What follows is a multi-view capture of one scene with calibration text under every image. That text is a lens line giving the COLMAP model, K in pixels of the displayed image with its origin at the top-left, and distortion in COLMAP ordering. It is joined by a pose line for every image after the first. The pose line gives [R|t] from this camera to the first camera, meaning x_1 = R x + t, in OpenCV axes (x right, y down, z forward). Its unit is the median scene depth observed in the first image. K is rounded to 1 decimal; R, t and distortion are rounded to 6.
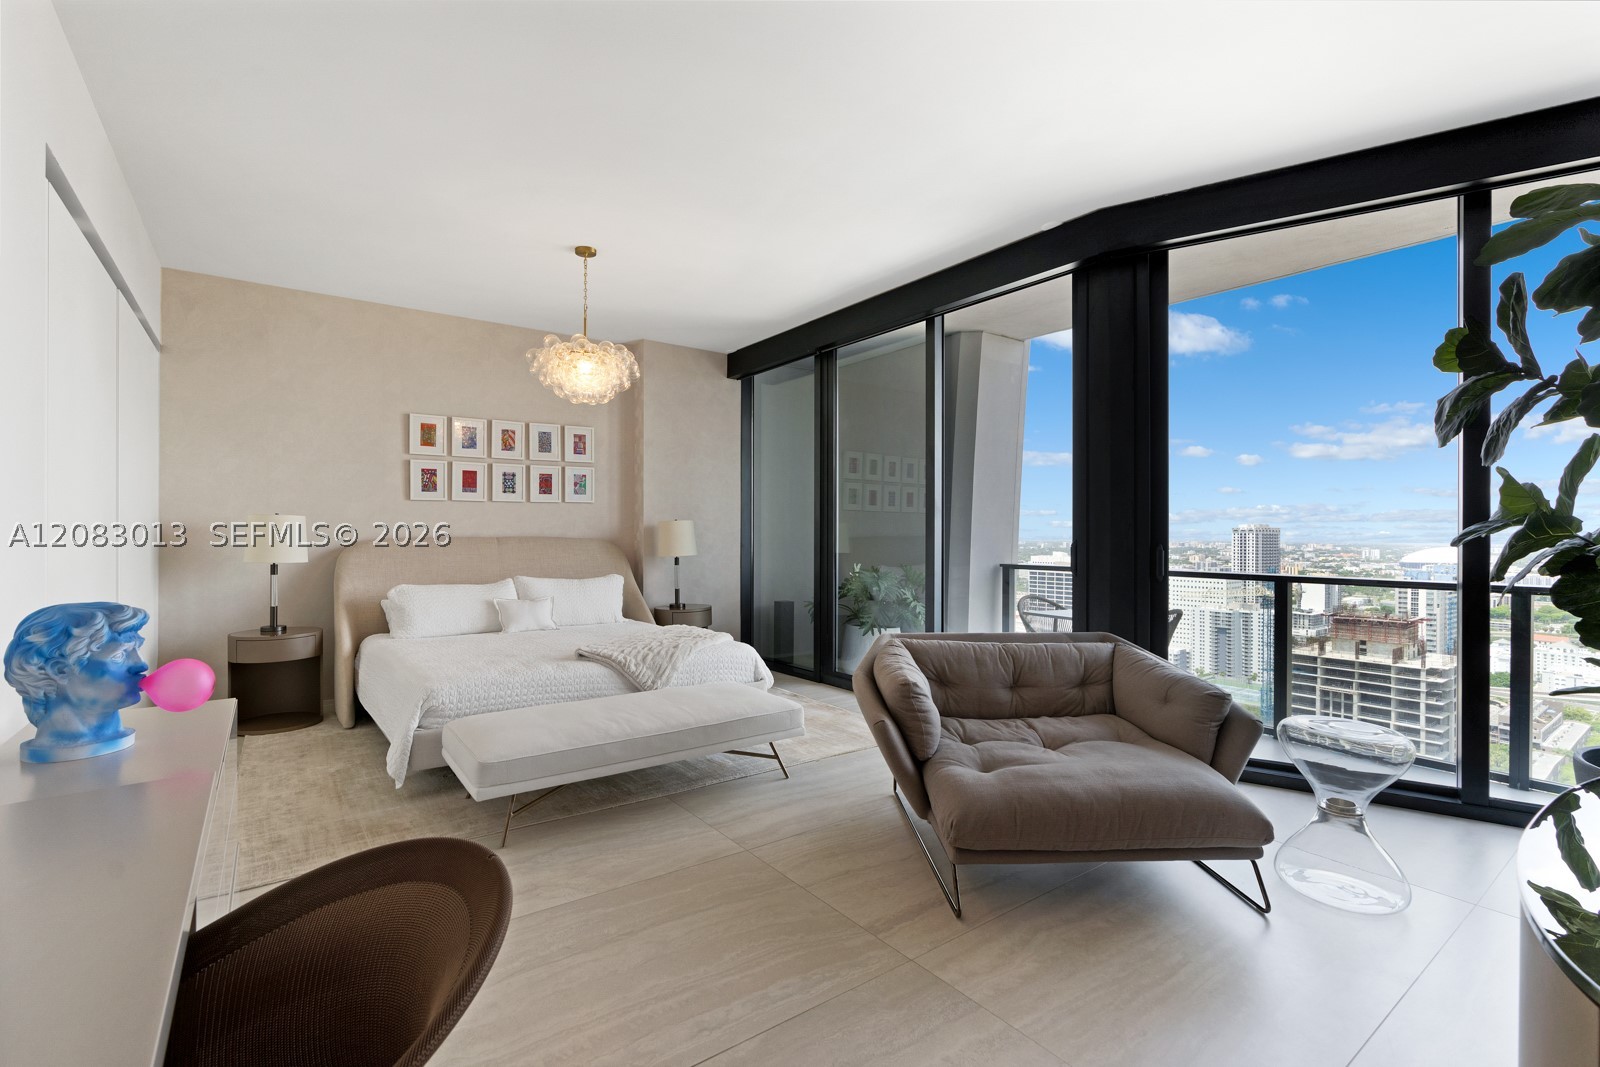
lens RADIAL K [[715.3, 0, 792.0], [0, 715.3, 532.9], [0, 0, 1]] dist [-0.003740, -0.000404]
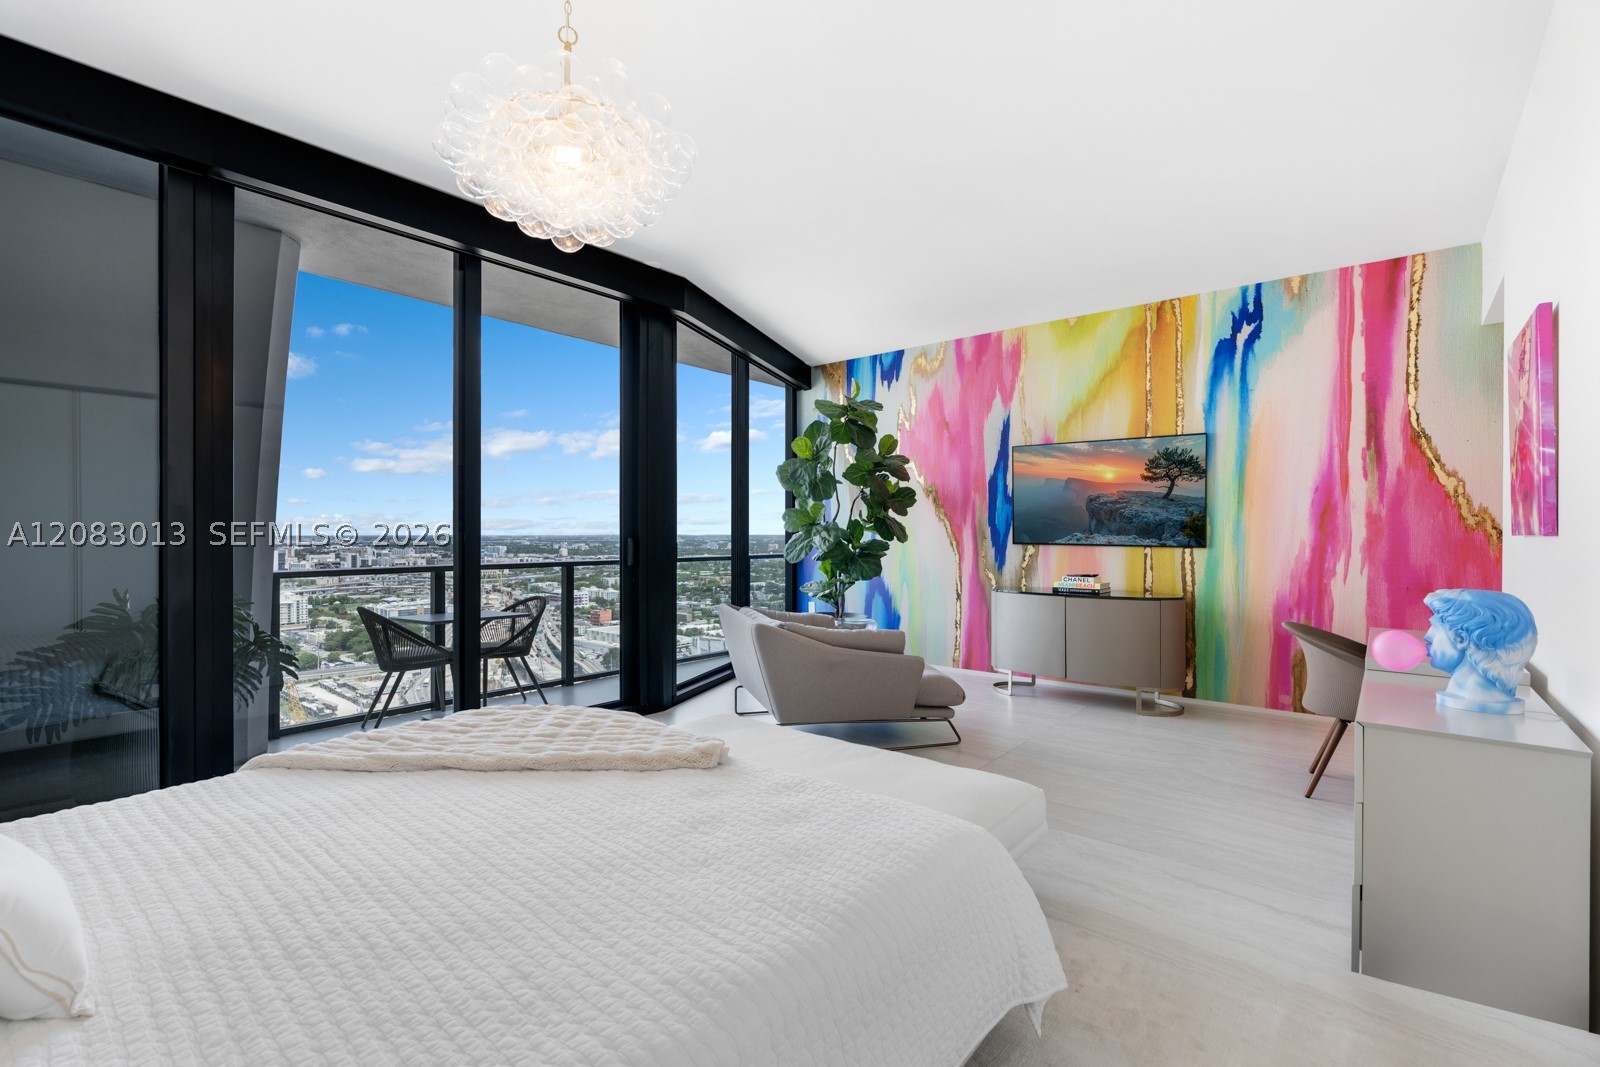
lens RADIAL K [[725.3, 0, 800.0], [0, 725.3, 533.5], [0, 0, 1]] dist [-0.003367, -0.000183]
pose [[-0.252452, -0.008578, 0.967571, -0.806903], [0.000516, 0.999959, 0.009000, -0.007564], [-0.967609, 0.002771, -0.252437, 1.035482]]
